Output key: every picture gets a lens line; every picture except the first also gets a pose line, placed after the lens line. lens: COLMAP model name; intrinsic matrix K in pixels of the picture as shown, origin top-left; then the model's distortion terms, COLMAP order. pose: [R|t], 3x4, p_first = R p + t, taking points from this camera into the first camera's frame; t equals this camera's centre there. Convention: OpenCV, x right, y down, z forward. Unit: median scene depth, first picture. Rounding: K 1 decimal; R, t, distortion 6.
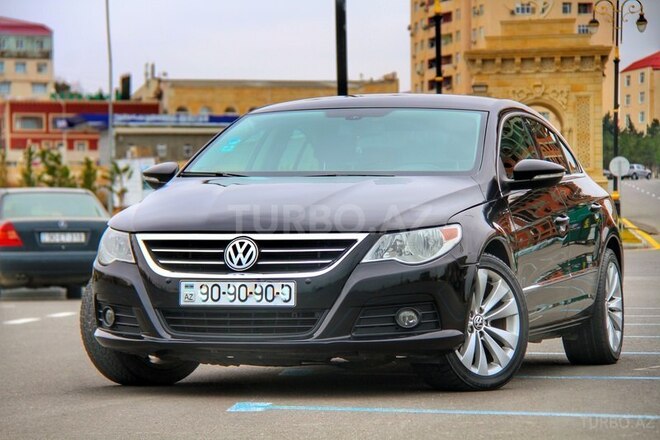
lens RADIAL K [[3104.7, 0, 333.7], [0, 3104.7, 221.1], [0, 0, 1]] dist [1.074703, 0.000000]
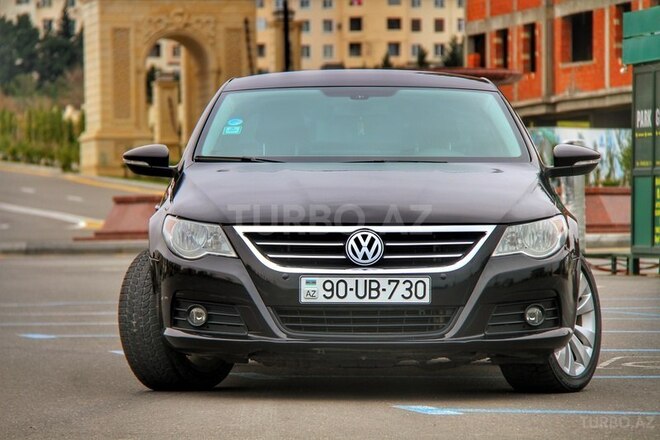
lens RADIAL K [[3993.9, 0, 327.5], [0, 3993.9, 221.3], [0, 0, 1]] dist [1.315601, 0.000000]
pose [[0.960689, -0.000362, 0.277627, -0.370761], [-0.002067, 0.999962, 0.008457, -0.007404], [-0.277620, -0.008698, 0.960652, -0.149534]]
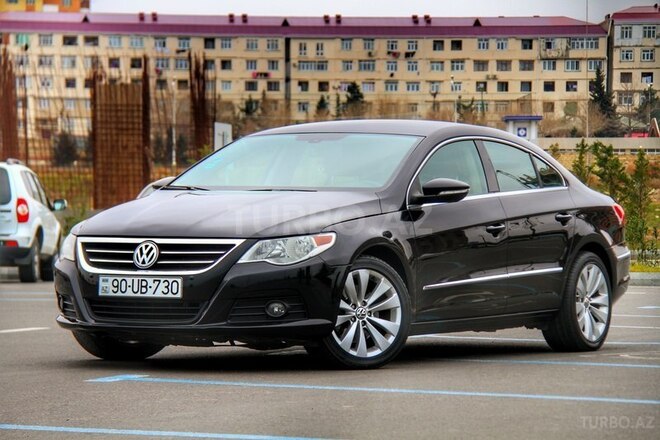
lens RADIAL K [[3104.7, 0, 328.2], [0, 3104.7, 216.8], [0, 0, 1]] dist [1.074703, 0.000000]
pose [[0.973125, 0.010844, -0.230022, 0.321750], [-0.010008, 0.999938, 0.004801, -0.011068], [0.230060, -0.002370, 0.973174, -0.183922]]
